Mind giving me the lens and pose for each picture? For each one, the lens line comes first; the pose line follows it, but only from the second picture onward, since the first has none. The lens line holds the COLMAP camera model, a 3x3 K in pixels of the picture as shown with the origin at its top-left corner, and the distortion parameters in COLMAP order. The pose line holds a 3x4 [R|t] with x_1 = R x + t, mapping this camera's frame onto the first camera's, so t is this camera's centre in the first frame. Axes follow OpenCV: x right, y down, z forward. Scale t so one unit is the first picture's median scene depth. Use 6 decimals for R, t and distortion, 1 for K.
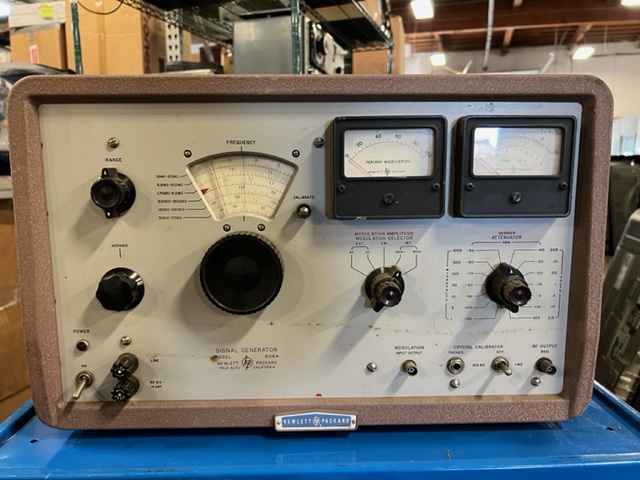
lens RADIAL K [[486.3, 0, 317.4], [0, 486.3, 239.7], [0, 0, 1]] dist [0.034801, -0.053603]
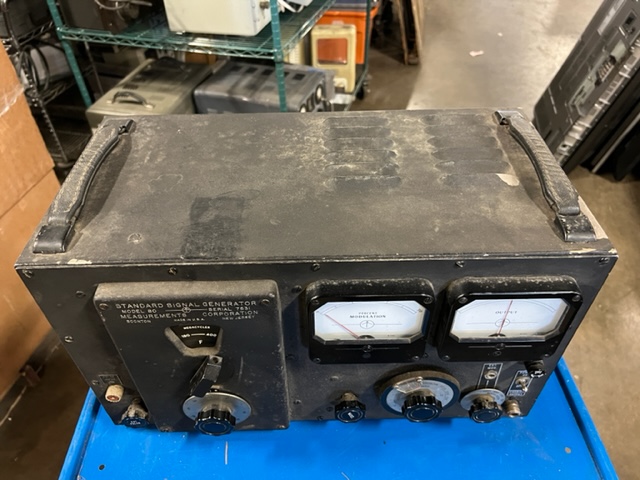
lens RADIAL K [[486.3, 0, 320.4], [0, 486.3, 242.7], [0, 0, 1]] dist [0.034801, -0.053603]
pose [[0.999292, -0.032077, 0.019660, 0.017031], [0.015148, 0.821381, 0.570179, -0.131218], [-0.034438, -0.569477, 0.821286, -0.035356]]
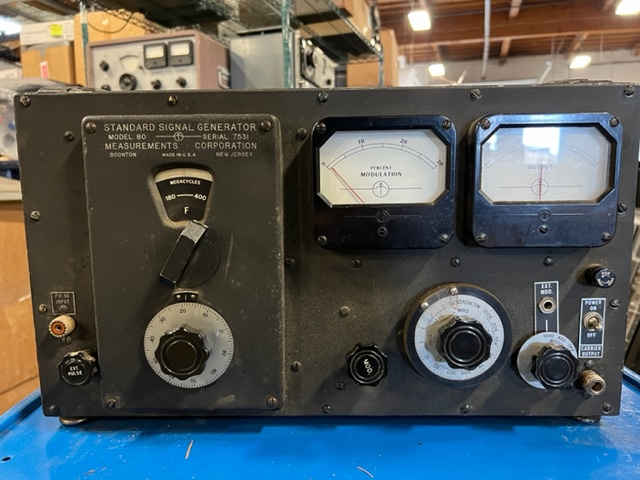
lens RADIAL K [[486.3, 0, 318.6], [0, 486.3, 241.8], [0, 0, 1]] dist [0.034801, -0.053603]
pose [[0.999931, -0.011246, -0.003308, 0.017333], [0.011186, 0.999783, -0.017553, 0.021209], [0.003505, 0.017515, 0.999840, -0.061122]]
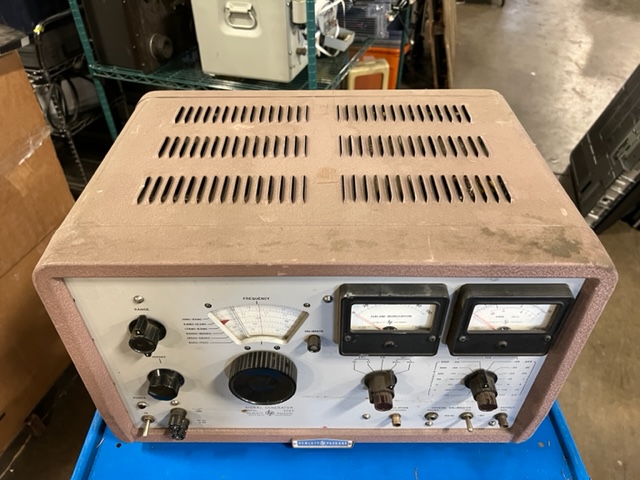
lens RADIAL K [[486.3, 0, 317.6], [0, 486.3, 239.5], [0, 0, 1]] dist [0.034801, -0.053603]
pose [[0.999712, 0.017971, -0.015929, -0.000992], [-0.006703, 0.845771, 0.533503, -0.154371], [0.023060, -0.533243, 0.845648, 0.028306]]
